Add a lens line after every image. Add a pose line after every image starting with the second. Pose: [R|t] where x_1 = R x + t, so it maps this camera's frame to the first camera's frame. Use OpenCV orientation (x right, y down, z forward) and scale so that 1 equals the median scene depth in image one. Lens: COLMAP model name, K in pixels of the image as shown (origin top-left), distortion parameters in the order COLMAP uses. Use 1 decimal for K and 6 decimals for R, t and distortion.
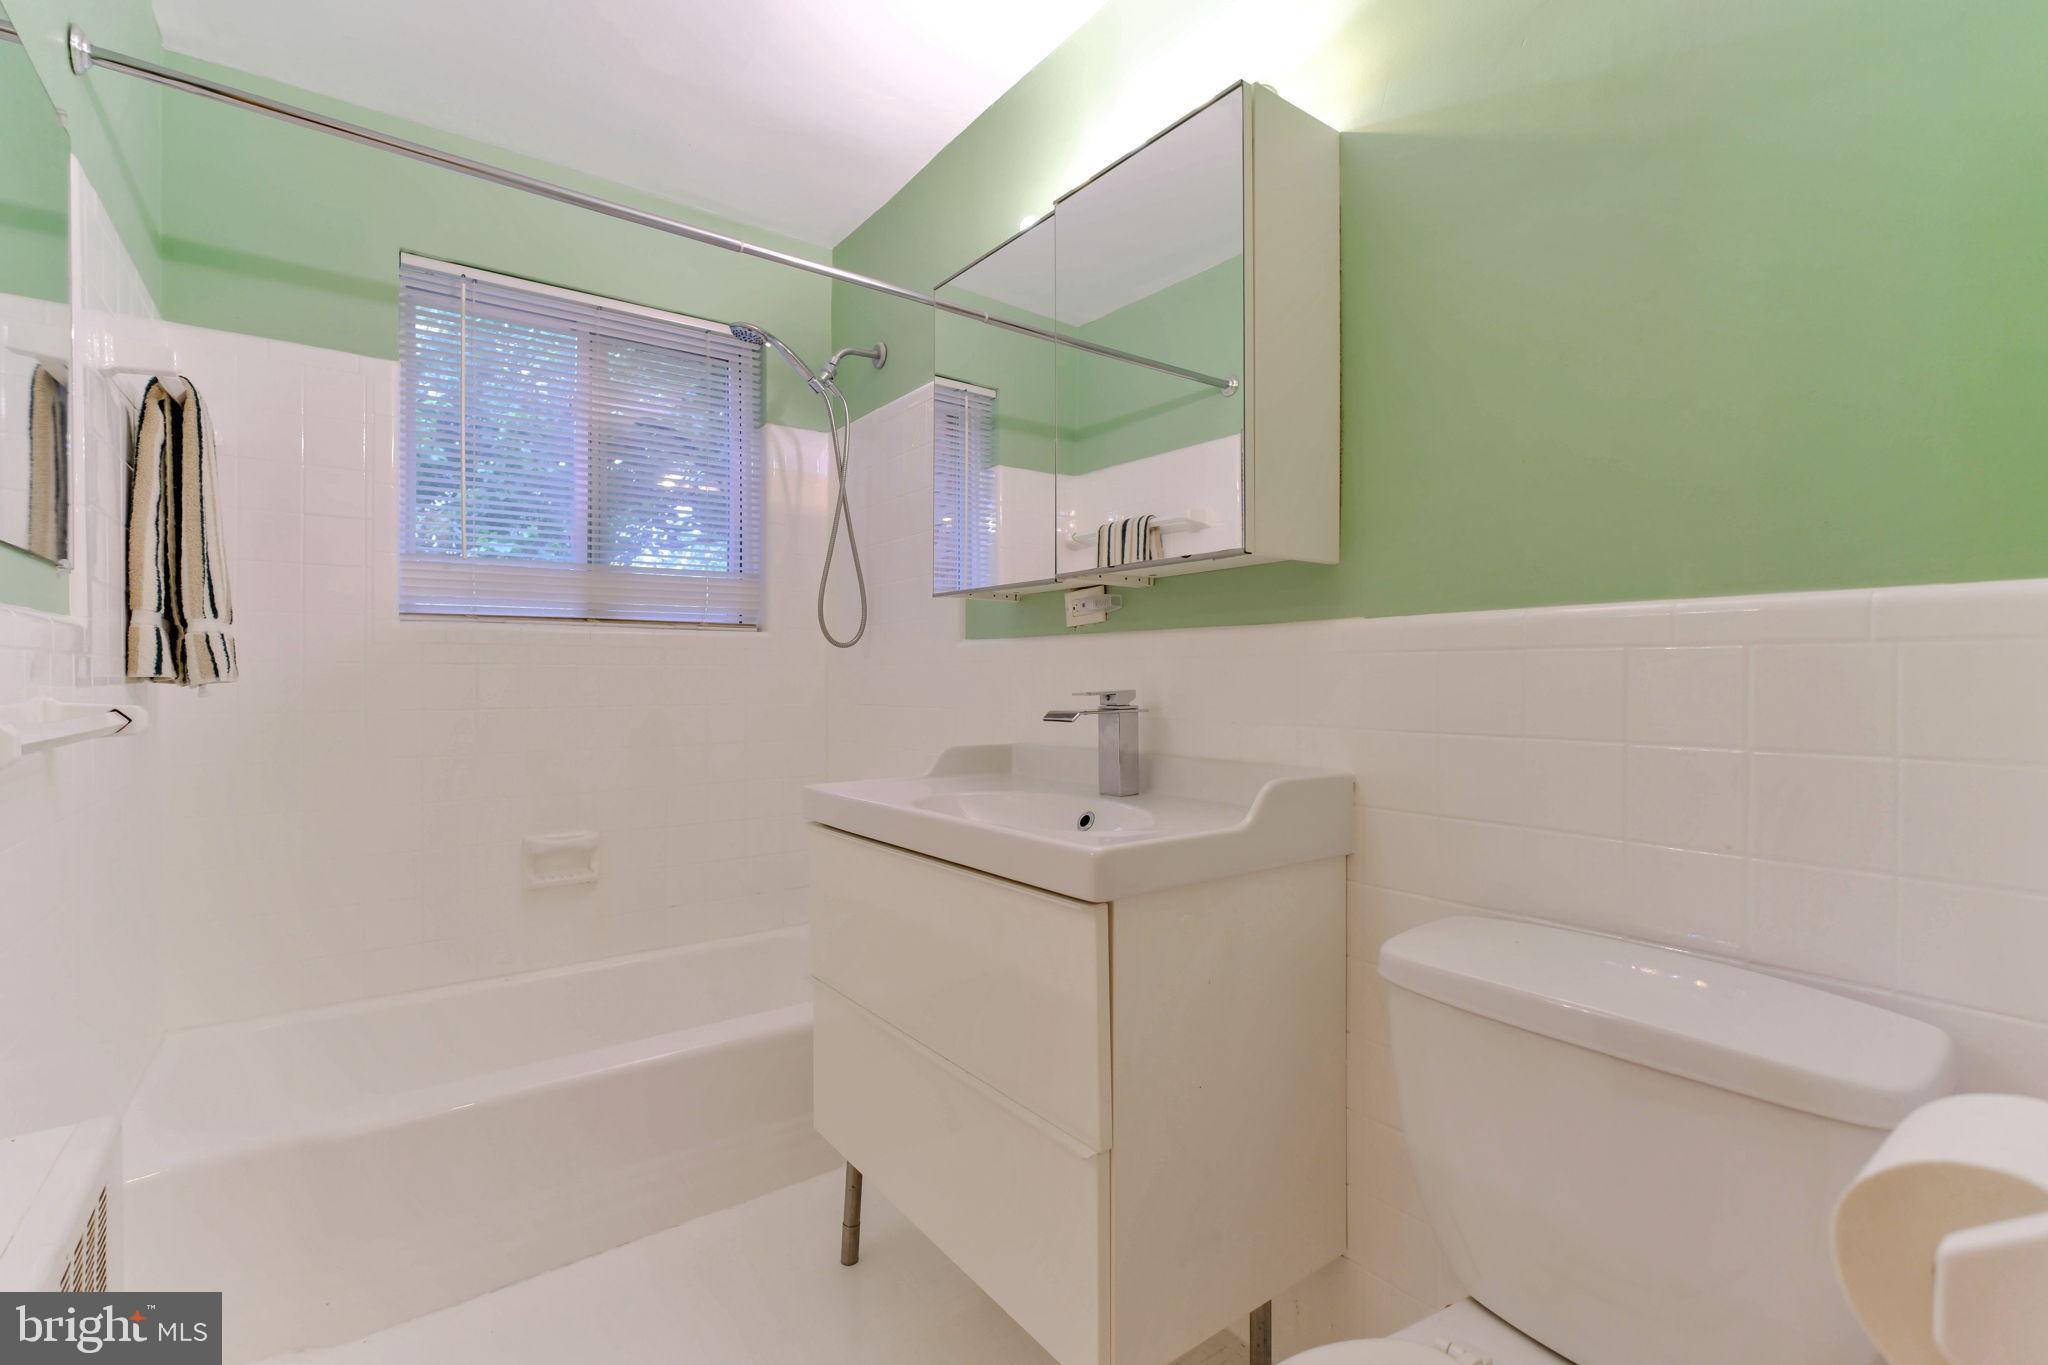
lens RADIAL K [[942.0, 0, 1024.0], [0, 942.0, 682.5], [0, 0, 1]] dist [-0.000353, 0.089531]
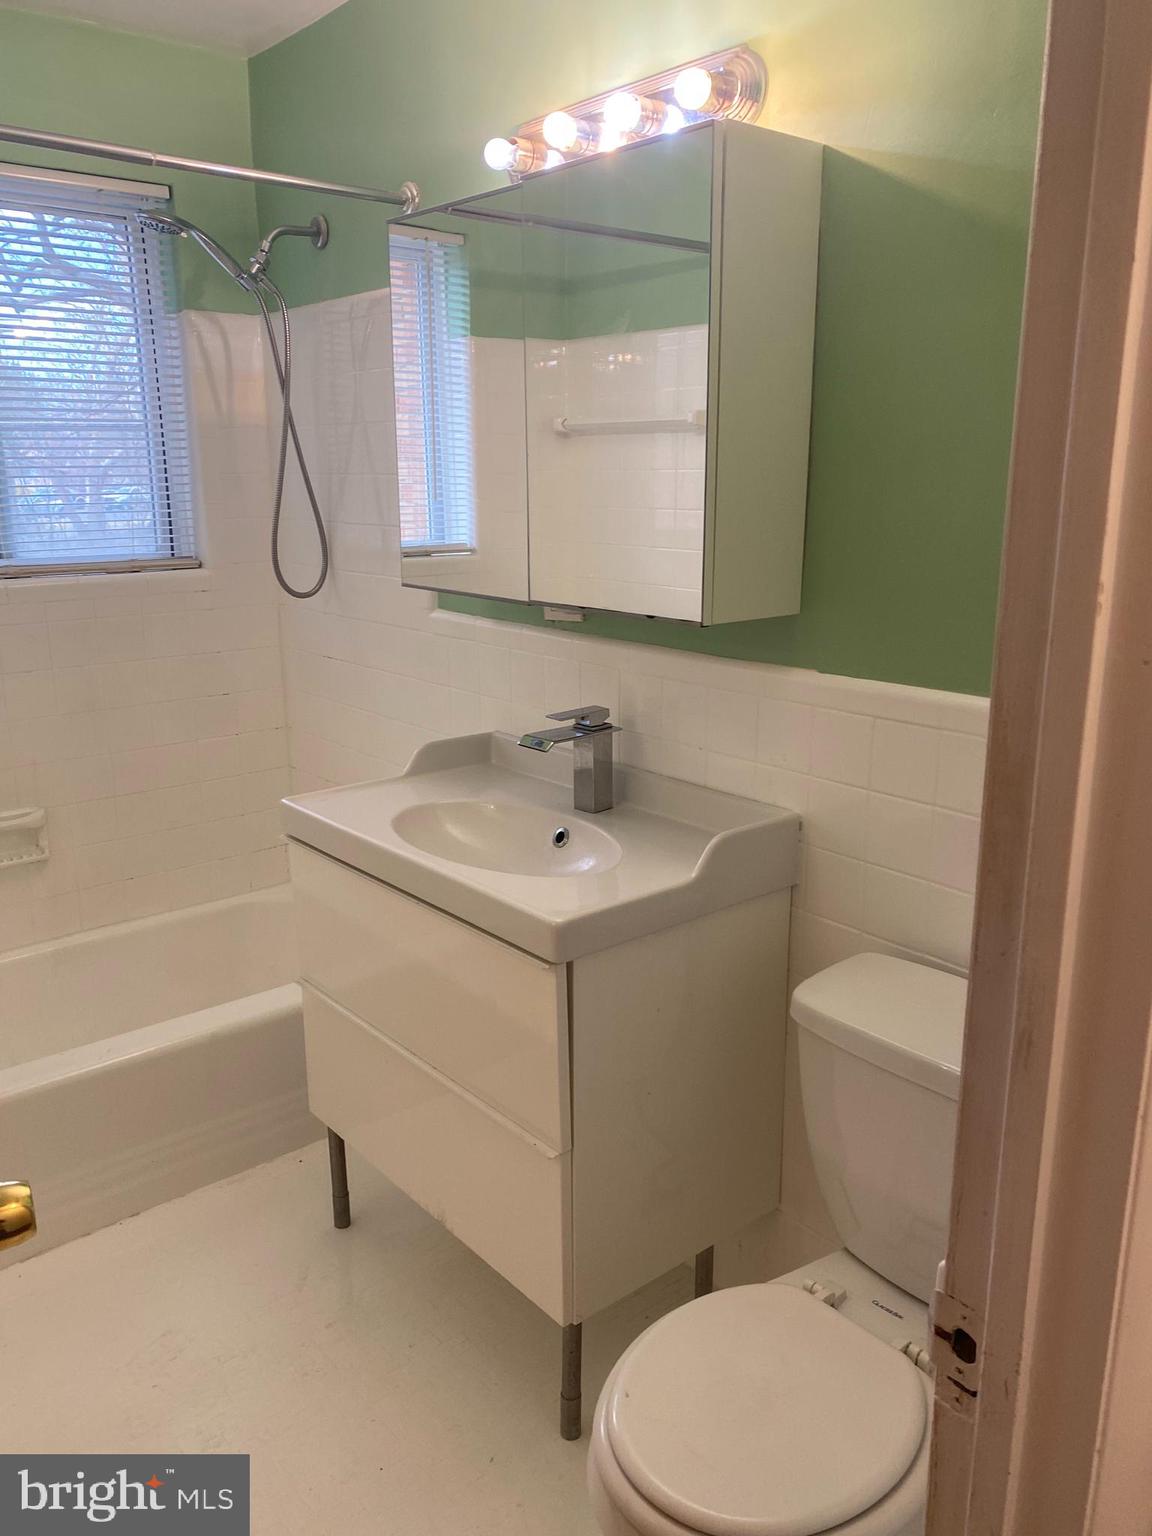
lens RADIAL K [[1205.7, 0, 576.0], [0, 1205.7, 768.0], [0, 0, 1]] dist [0.166497, -0.001080]
pose [[0.998975, -0.014288, 0.042961, 0.024625], [0.003768, 0.971847, 0.235584, -0.231533], [-0.045118, -0.235181, 0.970904, -0.268742]]
